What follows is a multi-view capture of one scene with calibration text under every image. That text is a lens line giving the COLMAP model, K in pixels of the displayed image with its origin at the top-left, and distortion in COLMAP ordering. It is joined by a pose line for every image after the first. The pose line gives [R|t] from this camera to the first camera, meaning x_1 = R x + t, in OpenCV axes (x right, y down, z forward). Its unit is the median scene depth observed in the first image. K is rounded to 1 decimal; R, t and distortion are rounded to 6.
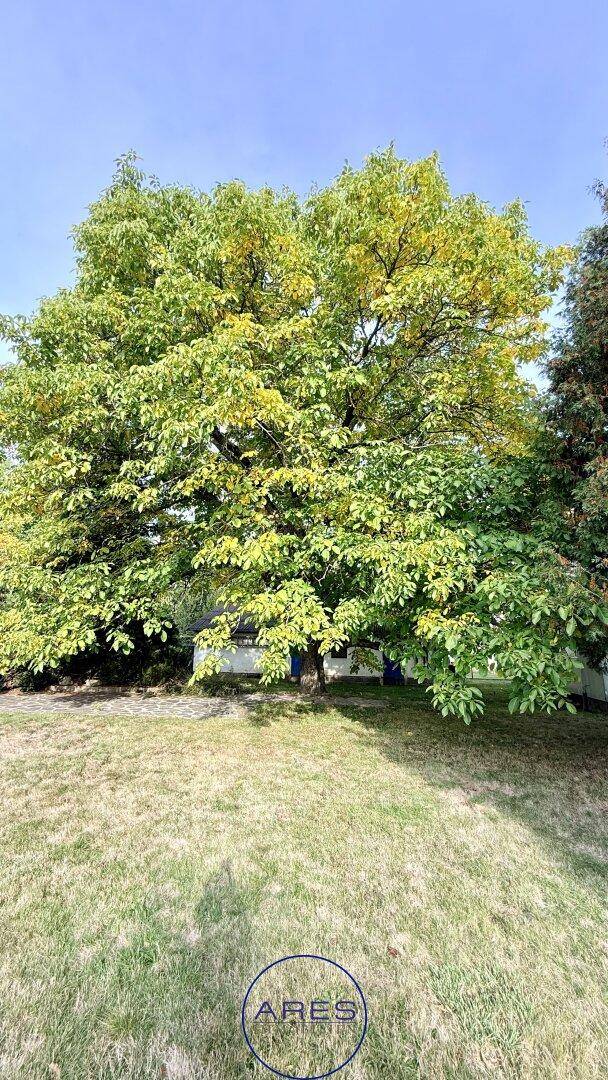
lens RADIAL K [[420.7, 0, 303.4], [0, 420.7, 540.0], [0, 0, 1]] dist [-0.003358, -0.000081]
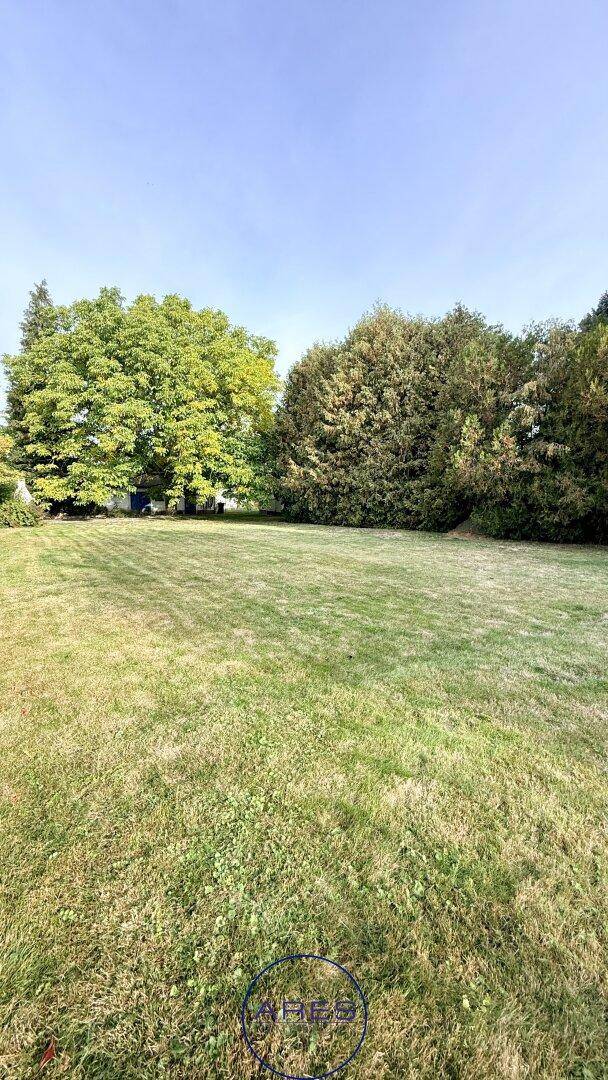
lens RADIAL K [[420.7, 0, 303.9], [0, 420.7, 540.1], [0, 0, 1]] dist [-0.003358, -0.000081]
pose [[0.815565, -0.072006, 0.574168, -1.487325], [-0.134946, 0.941204, 0.309718, -0.640000], [-0.562710, -0.330077, 0.757896, -2.412362]]
